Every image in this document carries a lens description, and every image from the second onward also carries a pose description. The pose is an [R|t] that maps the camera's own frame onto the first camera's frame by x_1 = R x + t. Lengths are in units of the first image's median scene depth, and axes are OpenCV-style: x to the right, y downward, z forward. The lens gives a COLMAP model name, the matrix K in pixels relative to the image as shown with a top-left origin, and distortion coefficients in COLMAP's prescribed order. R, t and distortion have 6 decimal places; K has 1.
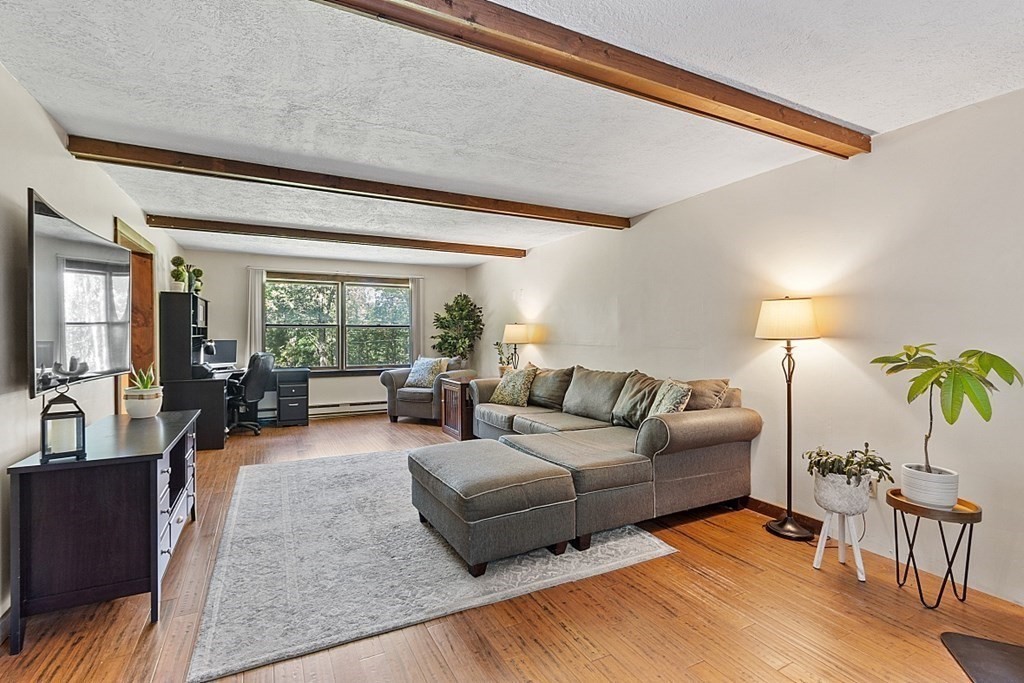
lens RADIAL K [[499.1, 0, 512.0], [0, 499.1, 341.5], [0, 0, 1]] dist [0.000496, 0.000035]
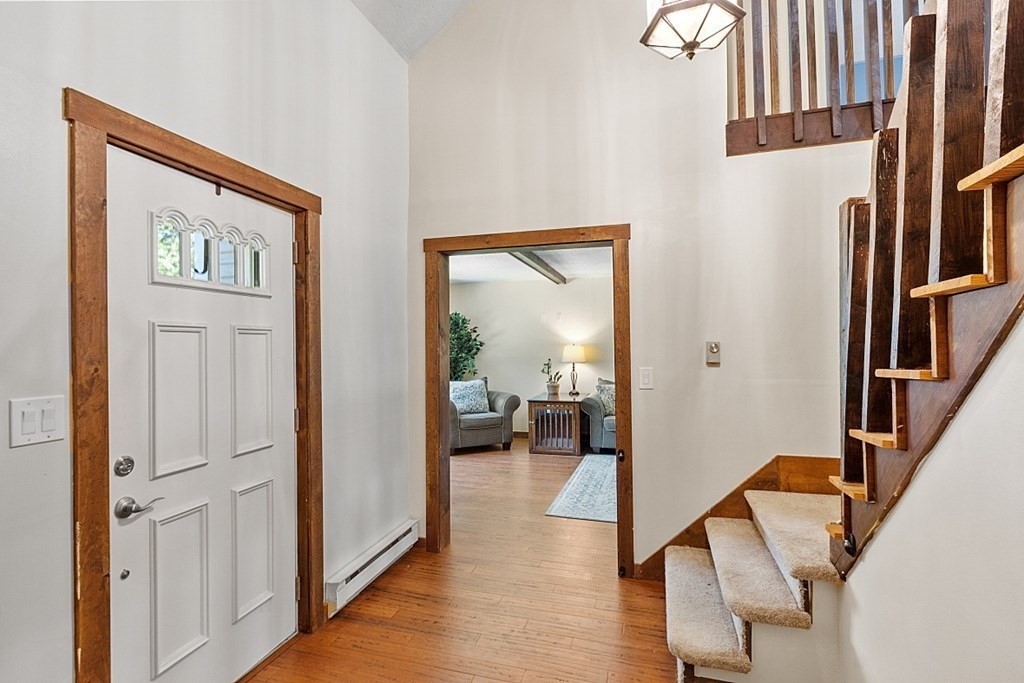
lens RADIAL K [[499.1, 0, 512.0], [0, 499.1, 341.5], [0, 0, 1]] dist [0.000496, 0.000035]
pose [[0.680508, -0.006095, 0.732715, -0.840799], [0.023676, 0.999626, -0.013674, -0.028152], [-0.732358, 0.026653, 0.680398, 0.307636]]
